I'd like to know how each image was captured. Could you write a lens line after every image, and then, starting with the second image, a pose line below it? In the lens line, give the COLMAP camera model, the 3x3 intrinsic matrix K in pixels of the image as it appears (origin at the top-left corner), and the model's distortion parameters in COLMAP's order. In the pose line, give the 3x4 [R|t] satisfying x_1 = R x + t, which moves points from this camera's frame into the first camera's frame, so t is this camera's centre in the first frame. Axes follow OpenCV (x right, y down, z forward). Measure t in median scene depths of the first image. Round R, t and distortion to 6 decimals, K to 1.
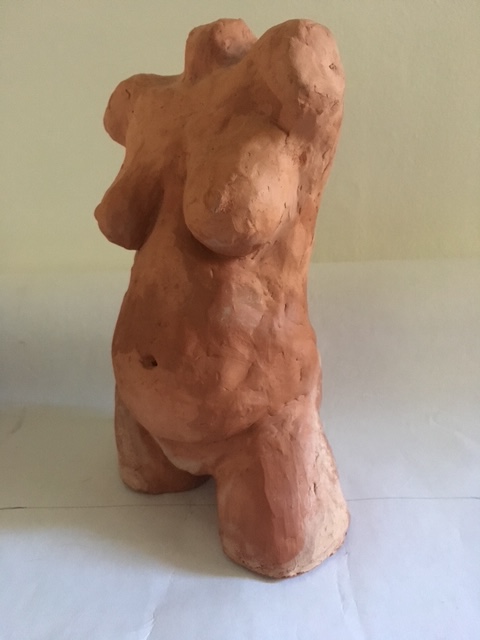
lens RADIAL K [[539.2, 0, 239.6], [0, 539.2, 319.1], [0, 0, 1]] dist [0.020849, 0.008472]
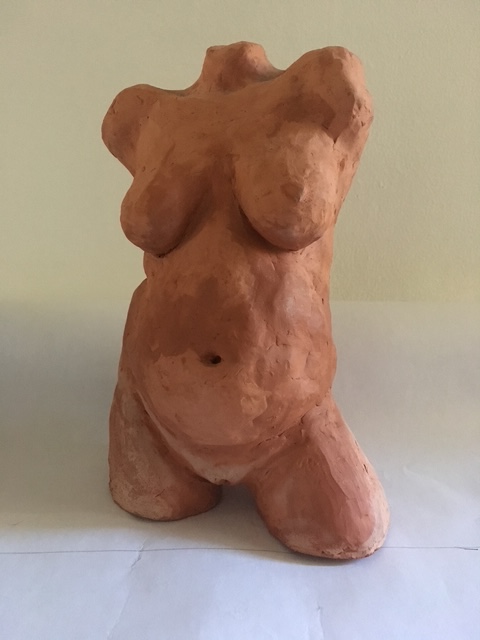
lens RADIAL K [[539.2, 0, 240.1], [0, 539.2, 320.9], [0, 0, 1]] dist [0.020849, 0.008472]
pose [[0.915643, -0.035085, 0.400457, -0.518343], [0.088154, 0.989461, -0.114875, 0.130576], [-0.392207, 0.140486, 0.909086, 0.098162]]
